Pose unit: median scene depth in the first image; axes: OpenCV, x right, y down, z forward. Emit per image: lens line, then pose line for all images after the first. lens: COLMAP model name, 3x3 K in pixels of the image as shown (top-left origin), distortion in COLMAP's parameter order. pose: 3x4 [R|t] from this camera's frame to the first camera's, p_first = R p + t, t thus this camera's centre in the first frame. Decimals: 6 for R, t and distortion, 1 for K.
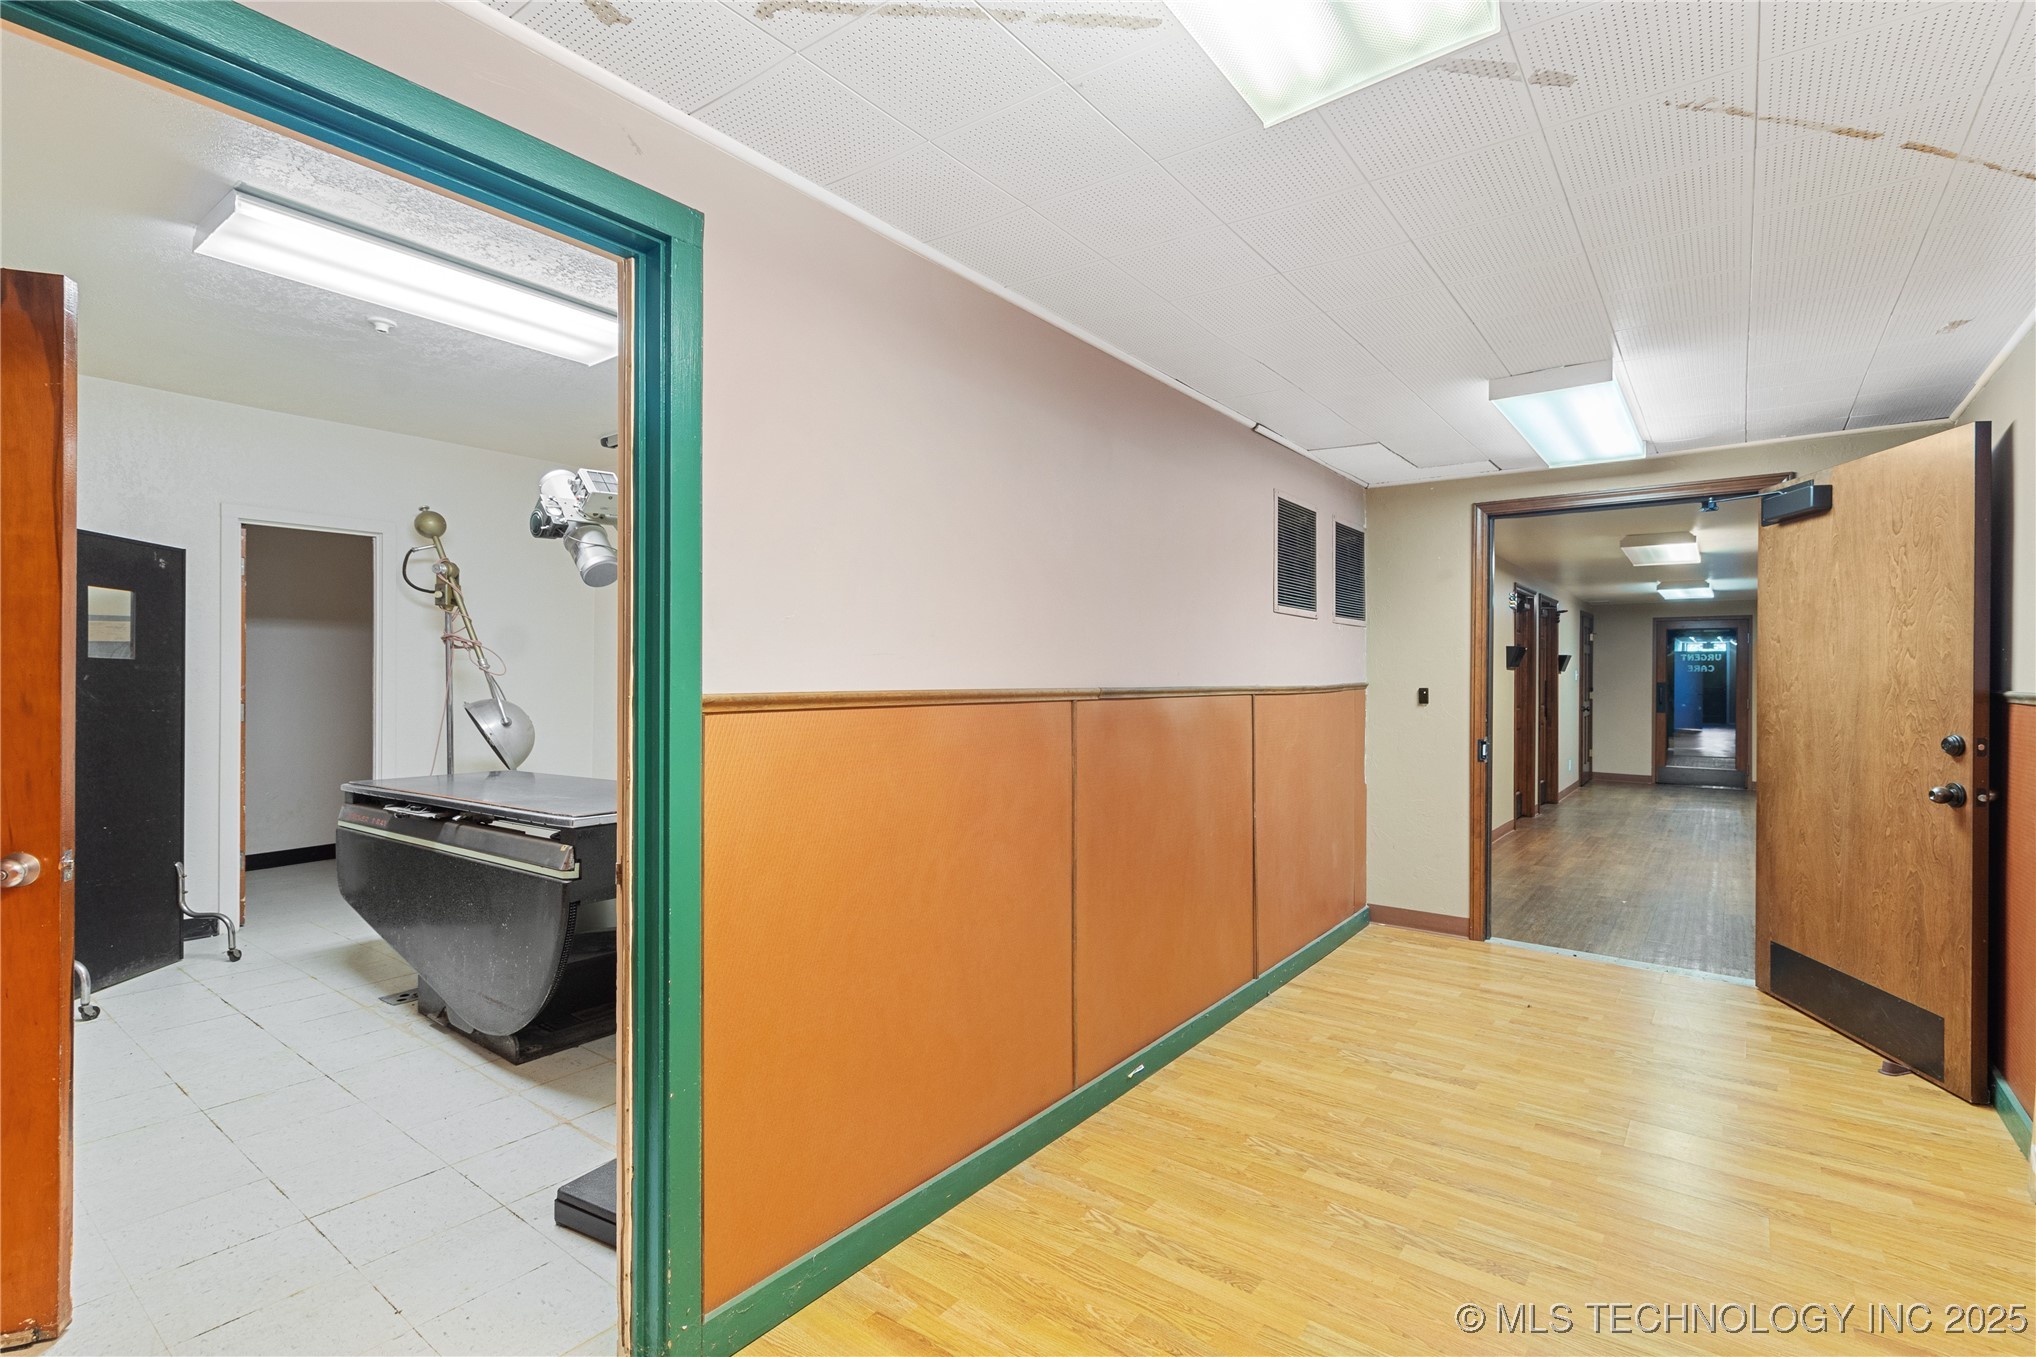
lens RADIAL K [[960.9, 0, 1018.9], [0, 960.9, 679.6], [0, 0, 1]] dist [0.005515, 0.001065]
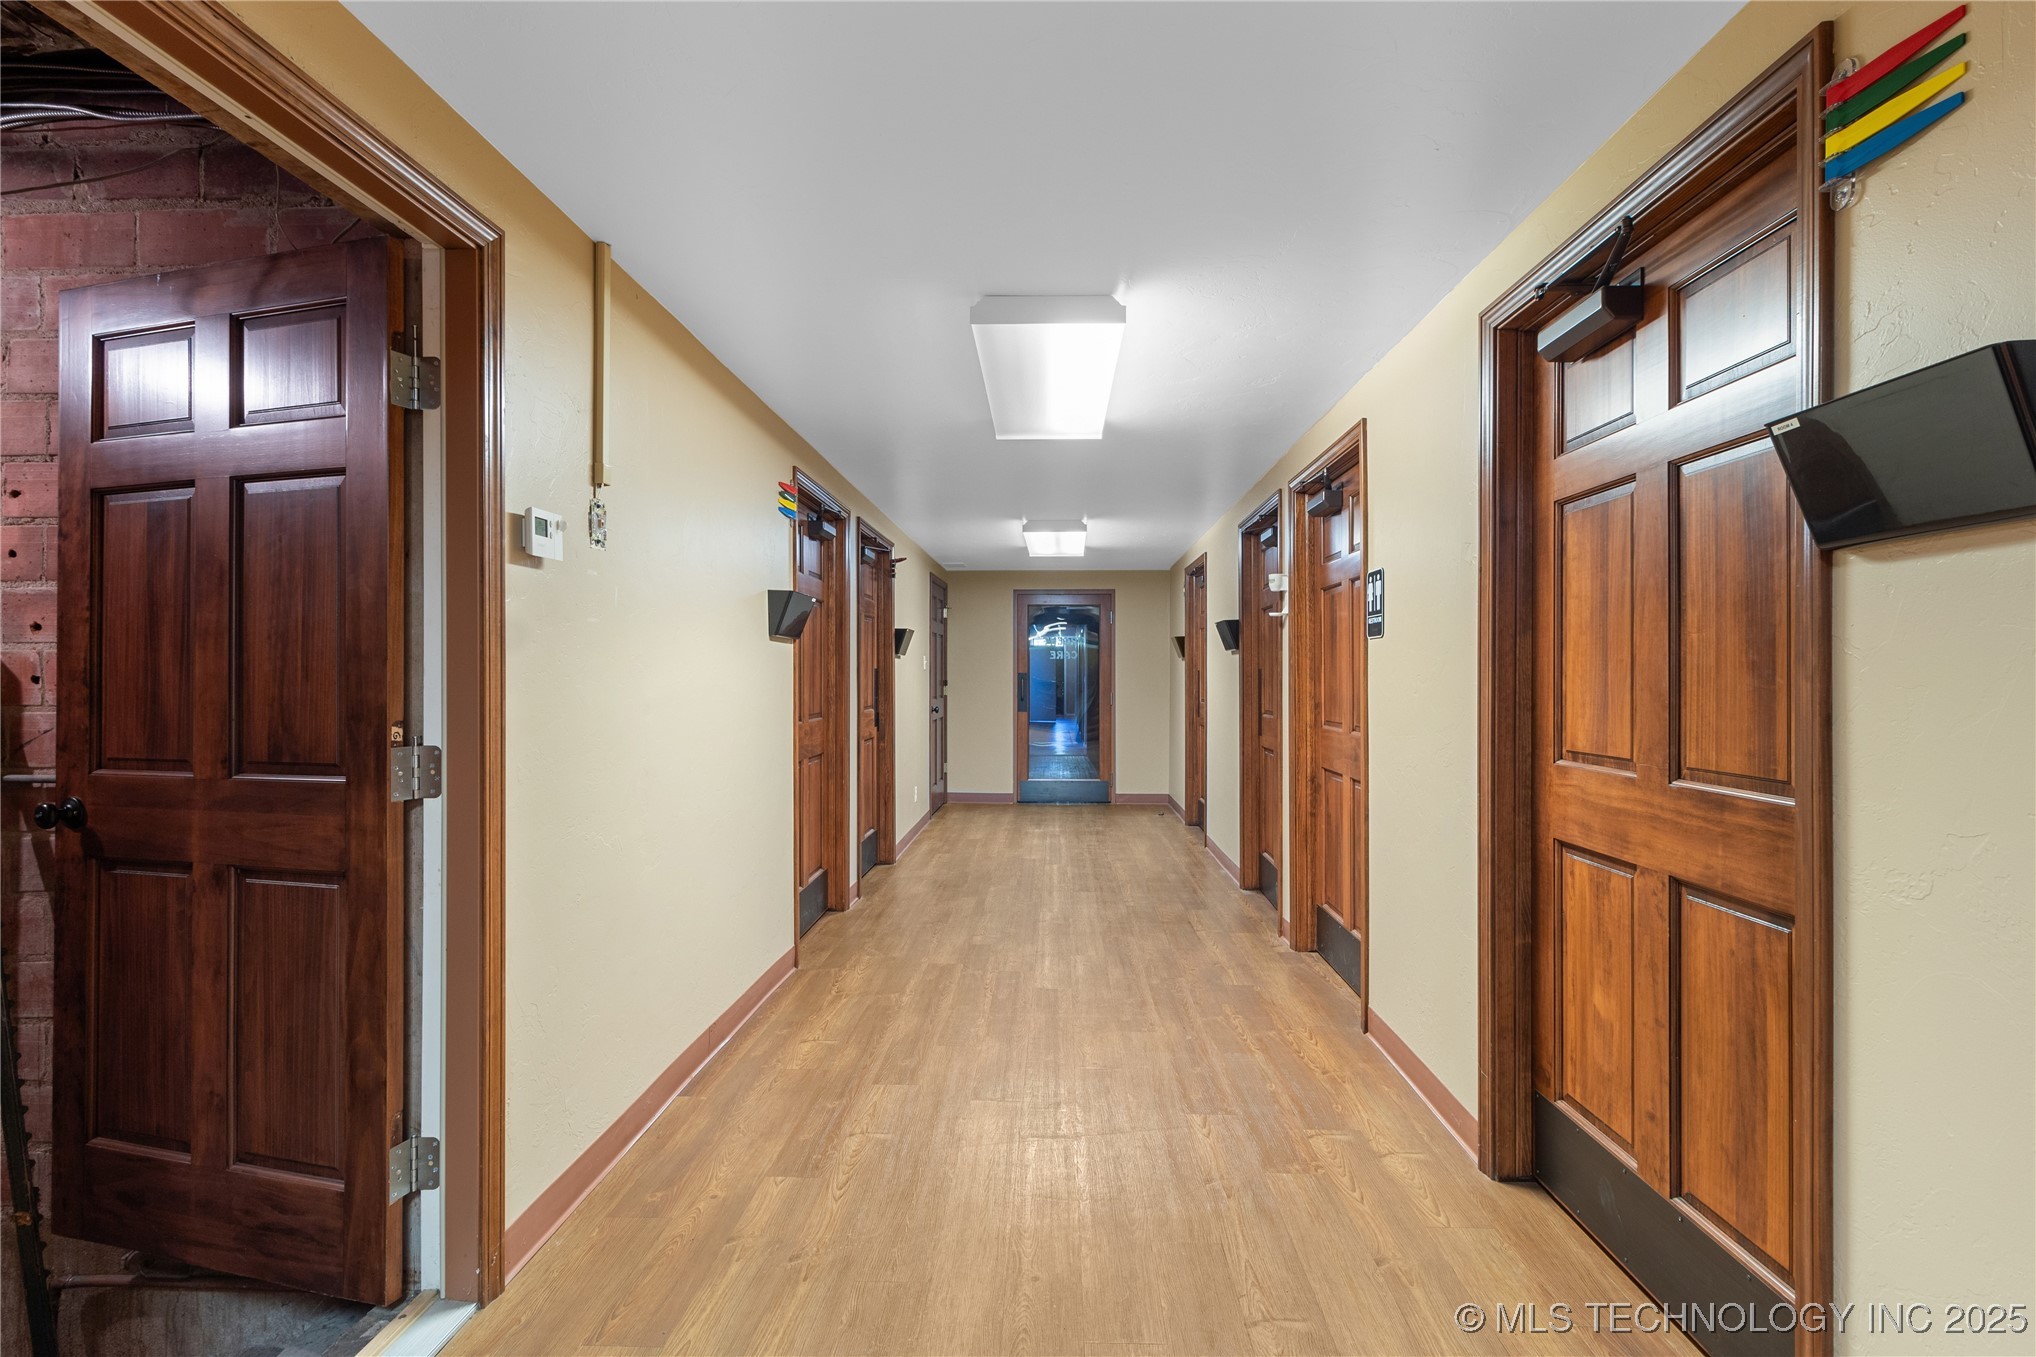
lens RADIAL K [[960.9, 0, 1019.2], [0, 960.9, 675.1], [0, 0, 1]] dist [0.005515, 0.001065]
pose [[0.826231, -0.006756, 0.563291, 0.274984], [0.007939, 0.999968, 0.000348, 0.005781], [-0.563275, 0.004184, 0.826259, 0.436022]]
